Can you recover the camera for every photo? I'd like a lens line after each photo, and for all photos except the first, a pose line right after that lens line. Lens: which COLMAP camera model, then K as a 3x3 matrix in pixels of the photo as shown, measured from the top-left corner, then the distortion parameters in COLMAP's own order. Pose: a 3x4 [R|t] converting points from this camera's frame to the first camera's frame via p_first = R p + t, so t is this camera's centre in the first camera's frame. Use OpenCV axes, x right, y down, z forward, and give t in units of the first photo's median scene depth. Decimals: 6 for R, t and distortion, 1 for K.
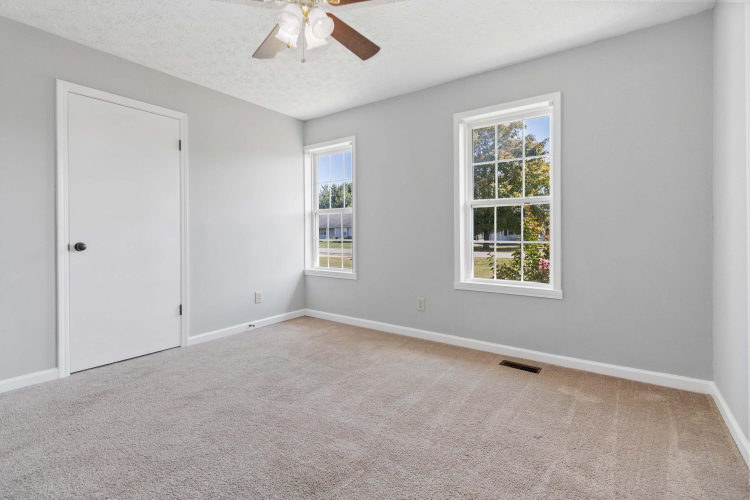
lens RADIAL K [[353.6, 0, 377.7], [0, 353.6, 237.5], [0, 0, 1]] dist [-0.000023, 0.000209]
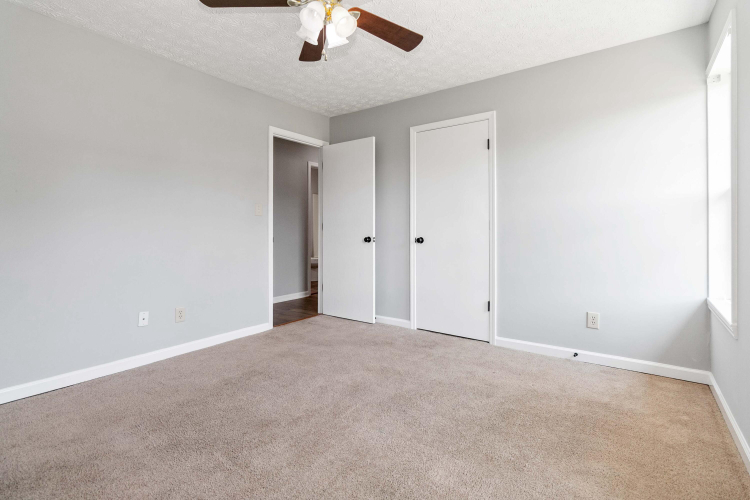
lens RADIAL K [[358.4, 0, 372.8], [0, 358.4, 226.7], [0, 0, 1]] dist [0.001222, 0.000353]
pose [[-0.022932, -0.003448, -0.999731, 0.497943], [-0.008326, 0.999960, -0.003258, -0.017581], [0.999702, 0.008249, -0.022960, 0.719041]]
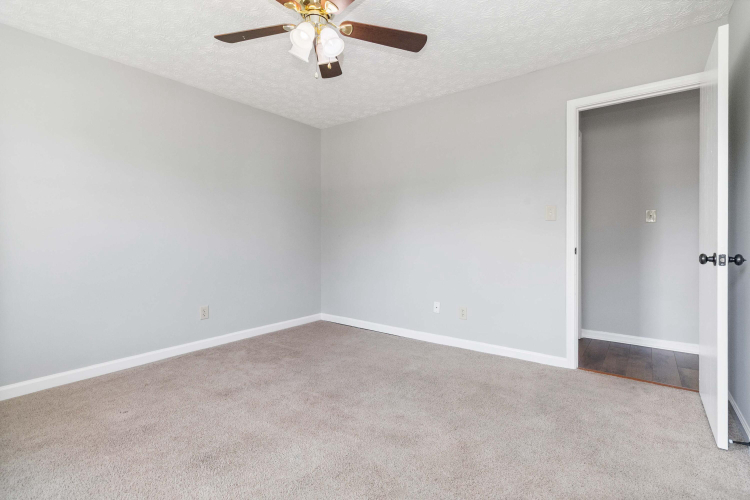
lens RADIAL K [[346.6, 0, 377.8], [0, 346.6, 236.7], [0, 0, 1]] dist [0.001700, 0.000672]
pose [[-0.999827, 0.002693, 0.018404, -0.251890], [0.002765, 0.999989, 0.003875, -0.014982], [-0.018393, 0.003925, -0.999823, 1.258920]]
